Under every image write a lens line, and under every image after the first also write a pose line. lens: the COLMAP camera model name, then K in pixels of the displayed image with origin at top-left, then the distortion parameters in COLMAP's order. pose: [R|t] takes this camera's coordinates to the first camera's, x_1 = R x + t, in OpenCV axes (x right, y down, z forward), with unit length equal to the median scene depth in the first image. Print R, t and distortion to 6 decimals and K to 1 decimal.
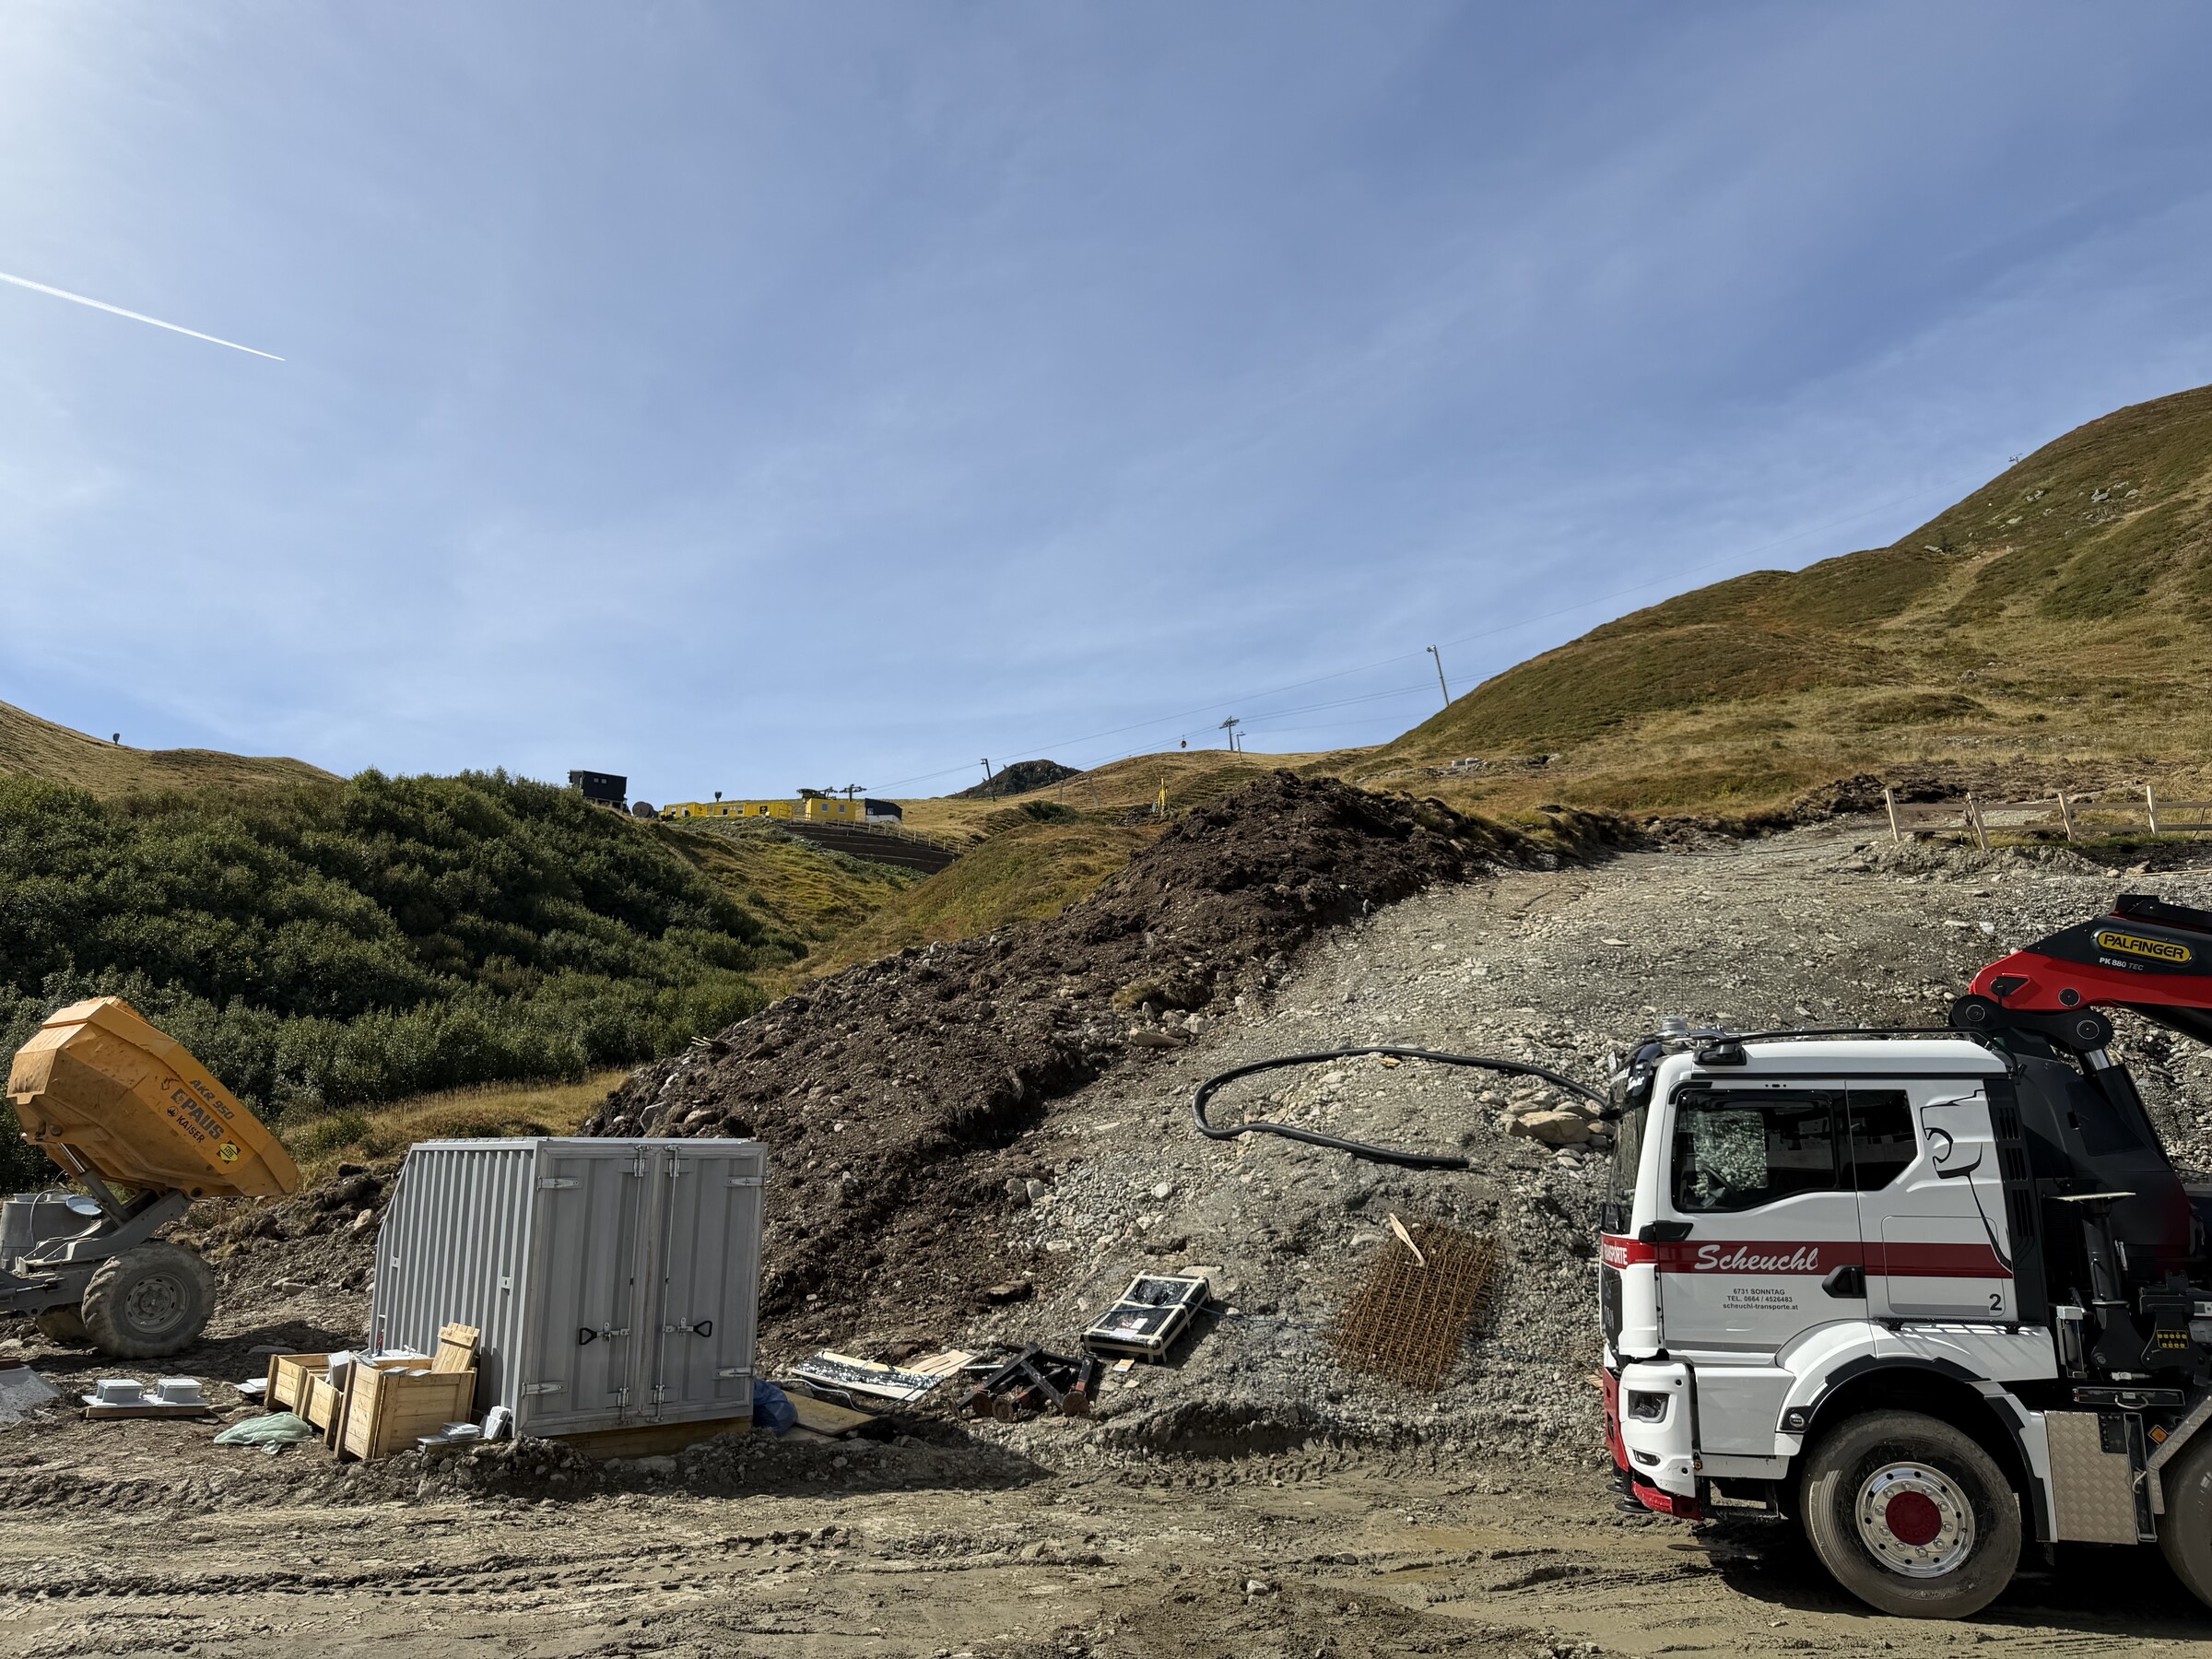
lens RADIAL K [[1550.9, 0, 1123.4], [0, 1550.9, 829.2], [0, 0, 1]] dist [0.093746, -0.135446]
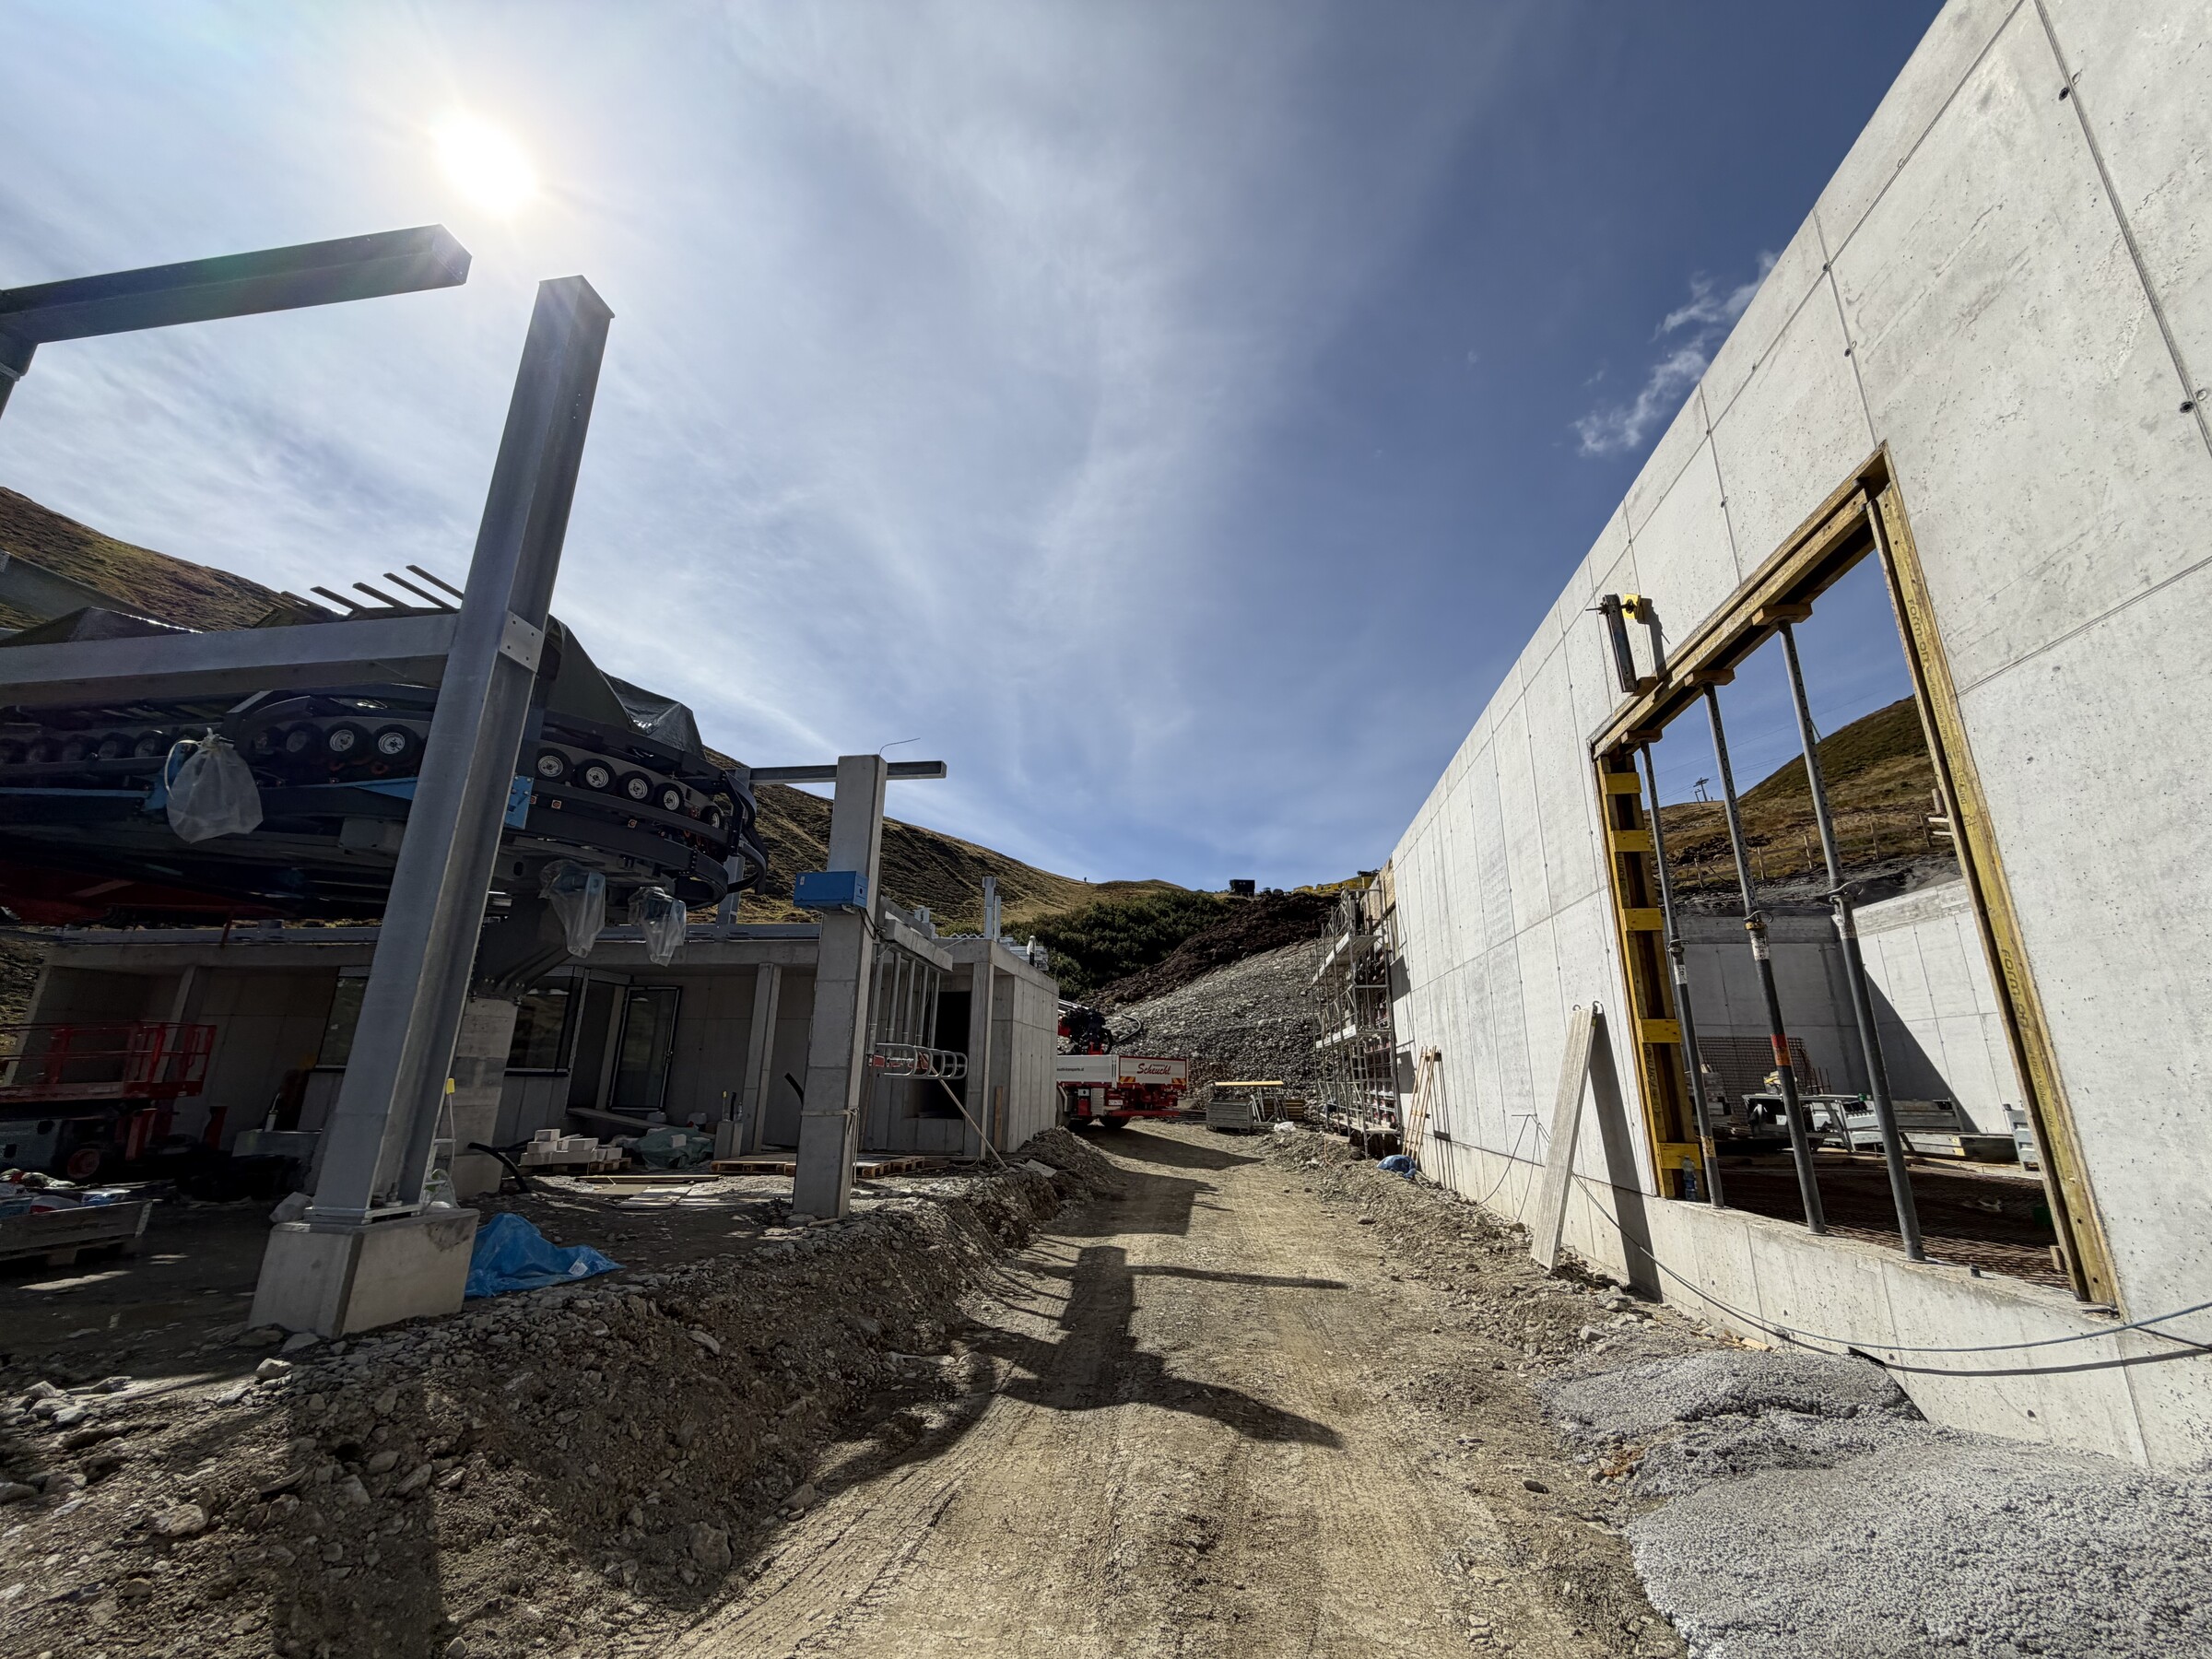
lens RADIAL K [[879.8, 0, 1101.7], [0, 879.8, 828.1], [0, 0, 1]] dist [0.000483, -0.000275]
pose [[0.827063, -0.144546, -0.543206, 0.277323], [0.107675, 0.989216, -0.099287, -0.014624], [0.551699, 0.023627, 0.833708, -0.112645]]
